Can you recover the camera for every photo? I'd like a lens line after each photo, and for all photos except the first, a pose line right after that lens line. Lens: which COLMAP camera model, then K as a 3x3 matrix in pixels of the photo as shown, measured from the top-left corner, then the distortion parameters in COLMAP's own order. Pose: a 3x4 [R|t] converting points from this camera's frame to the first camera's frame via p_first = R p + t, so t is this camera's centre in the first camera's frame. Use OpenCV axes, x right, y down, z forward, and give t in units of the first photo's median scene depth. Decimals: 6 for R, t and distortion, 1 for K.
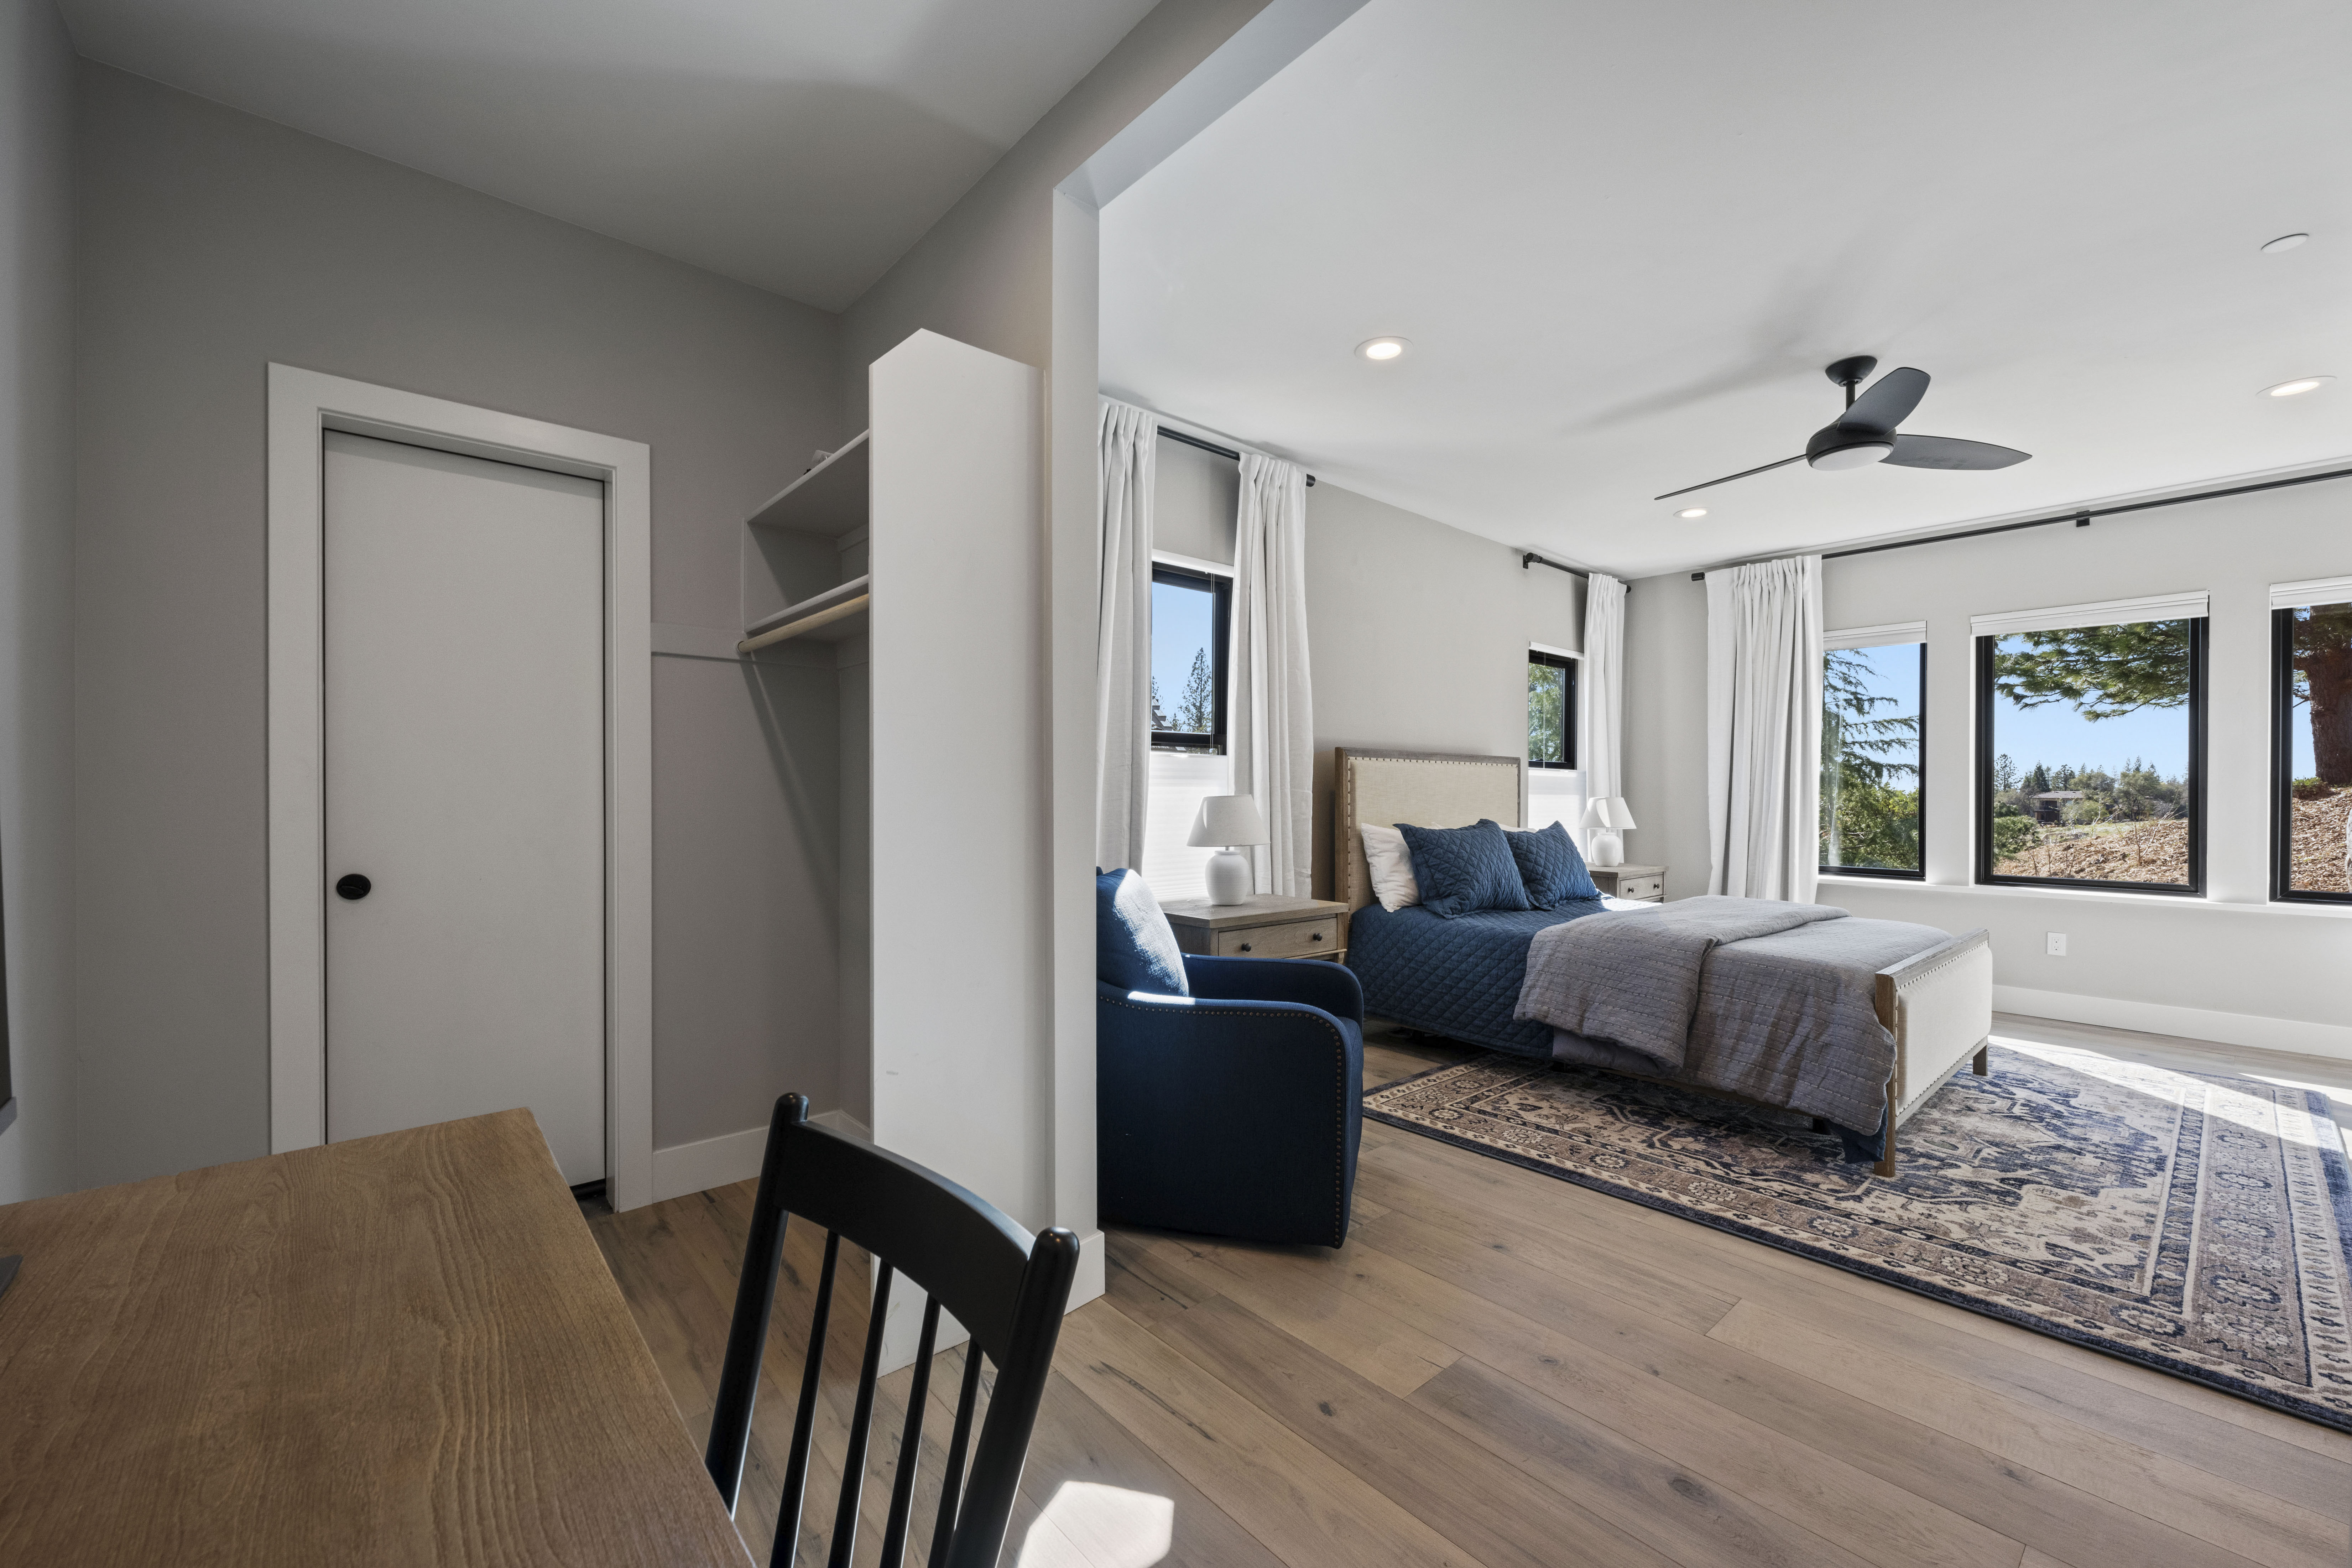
lens RADIAL K [[929.8, 0, 1175.3], [0, 929.8, 798.4], [0, 0, 1]] dist [-0.006152, 0.000594]
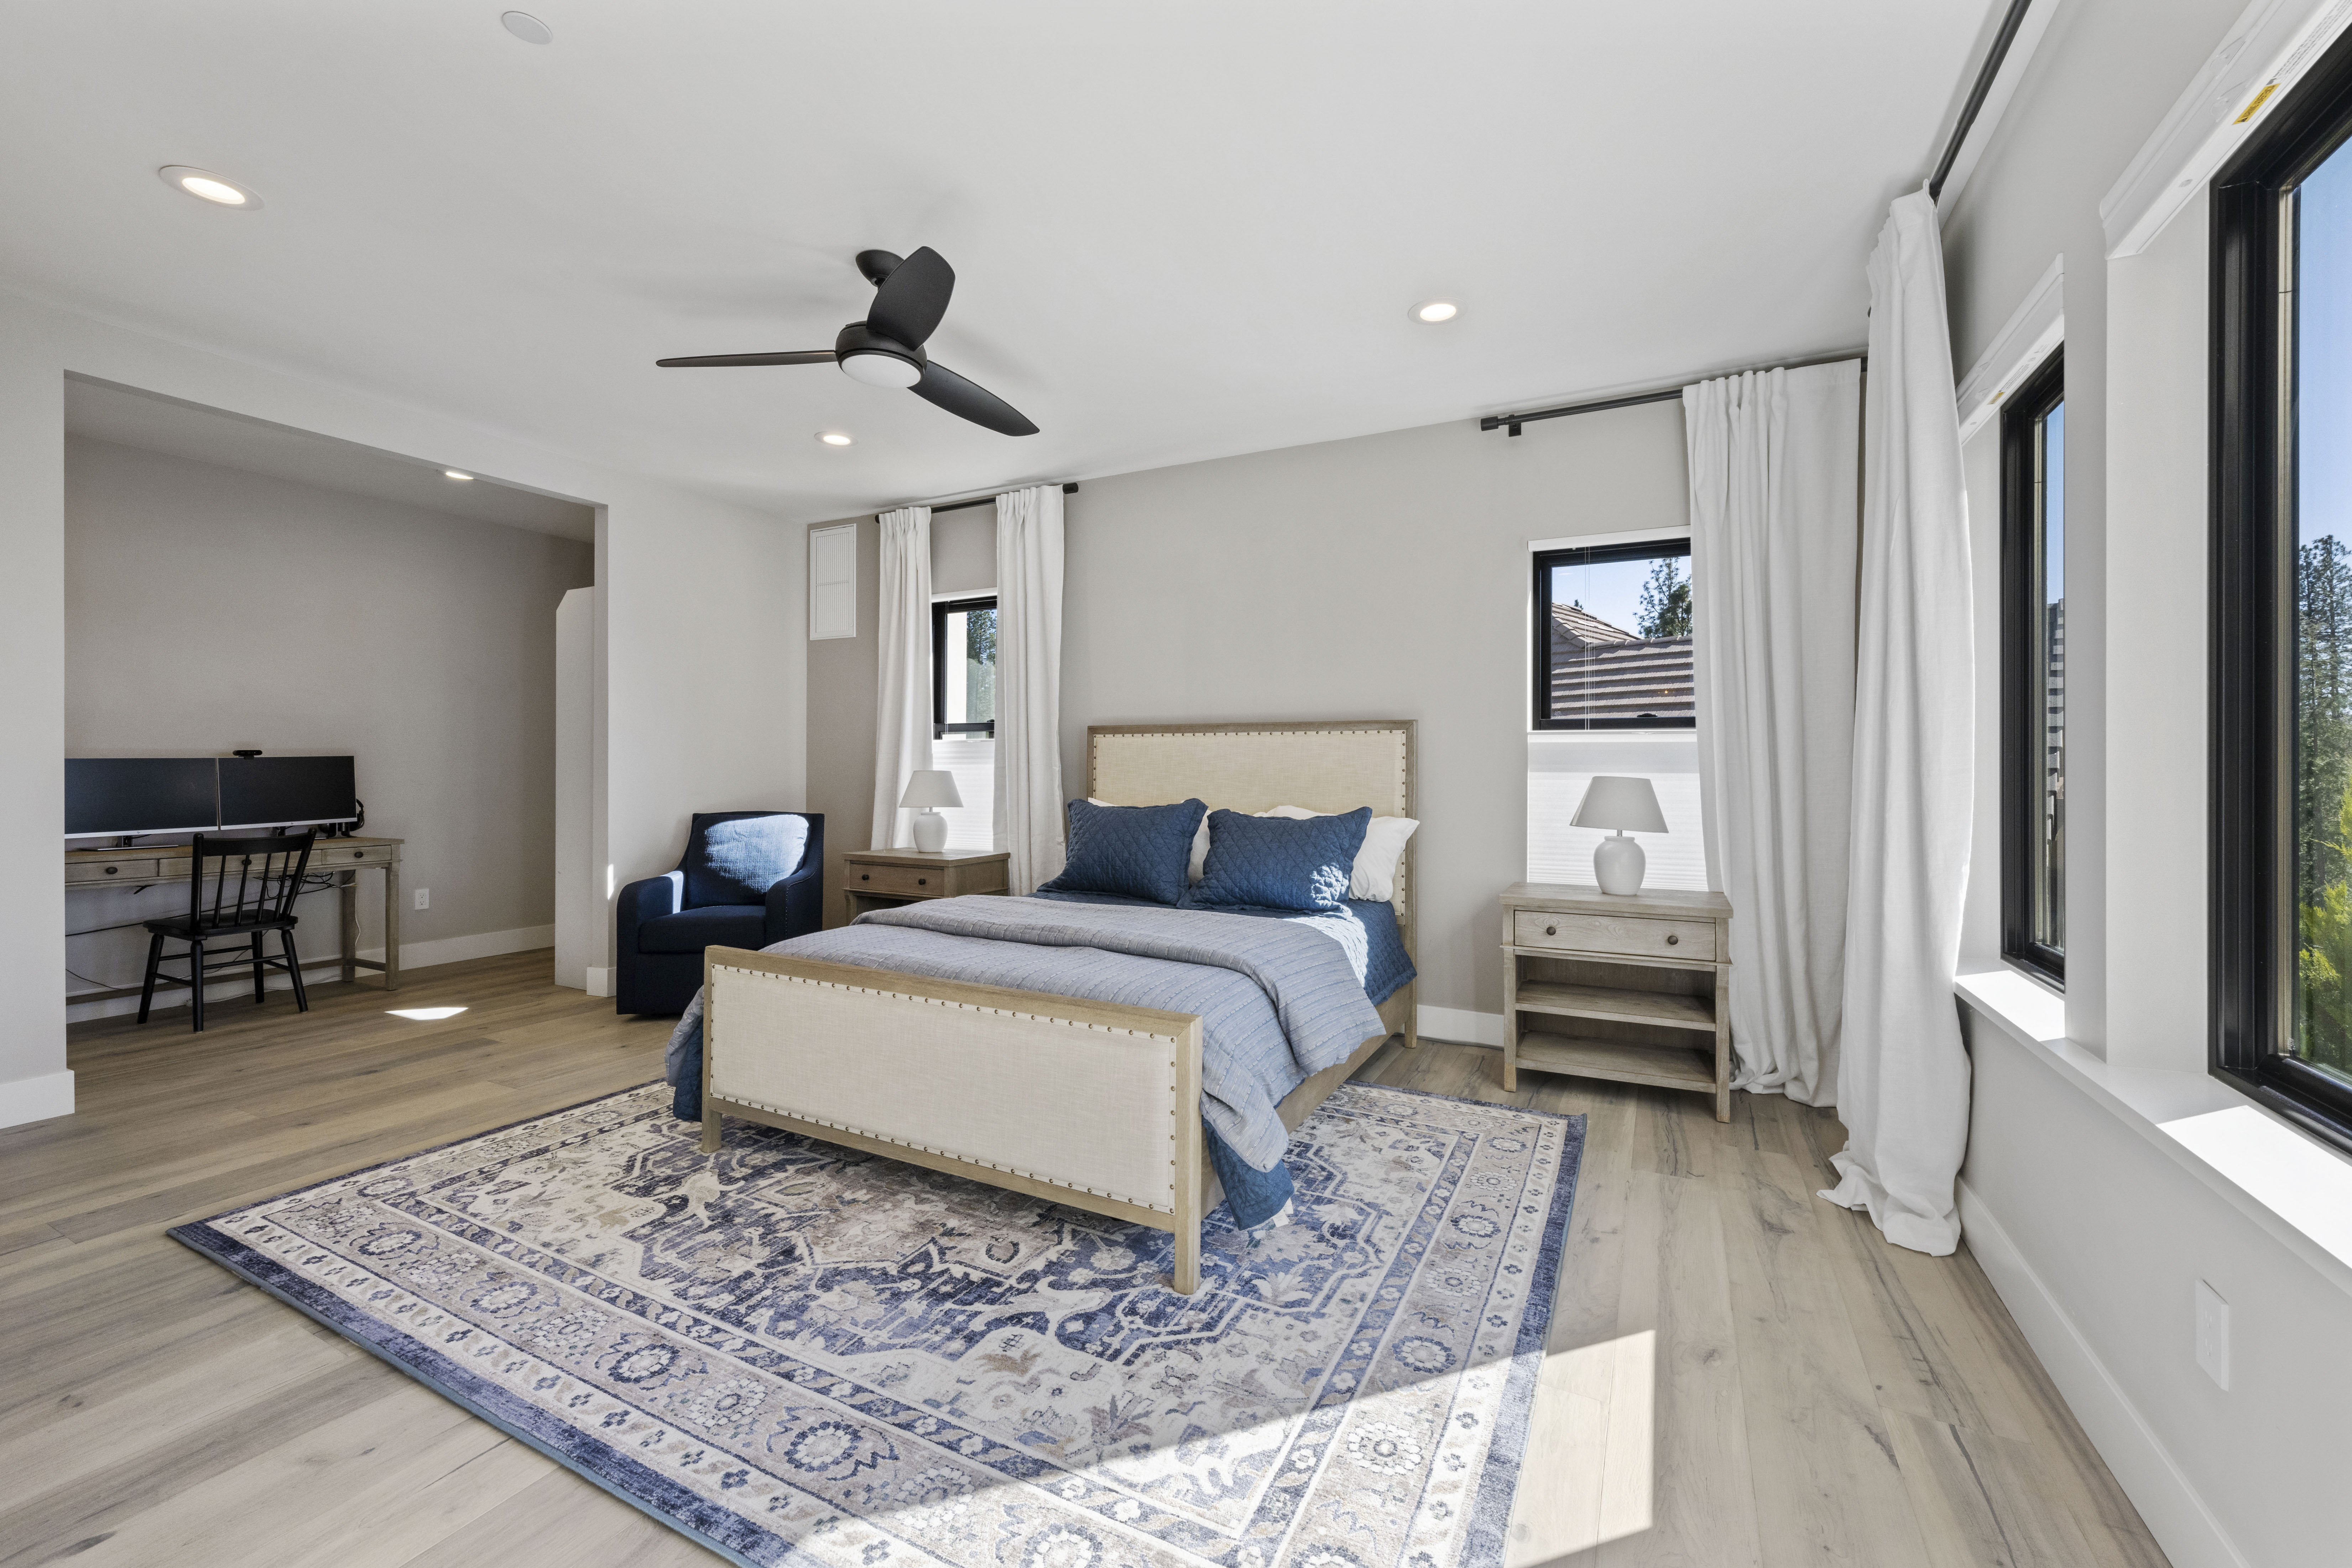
lens RADIAL K [[929.8, 0, 1186.5], [0, 929.8, 767.9], [0, 0, 1]] dist [-0.006152, 0.000594]
pose [[0.383139, -0.004018, -0.923682, 1.500552], [-0.008113, 0.999937, -0.007715, 0.000185], [0.923655, 0.010449, 0.383082, 0.866396]]
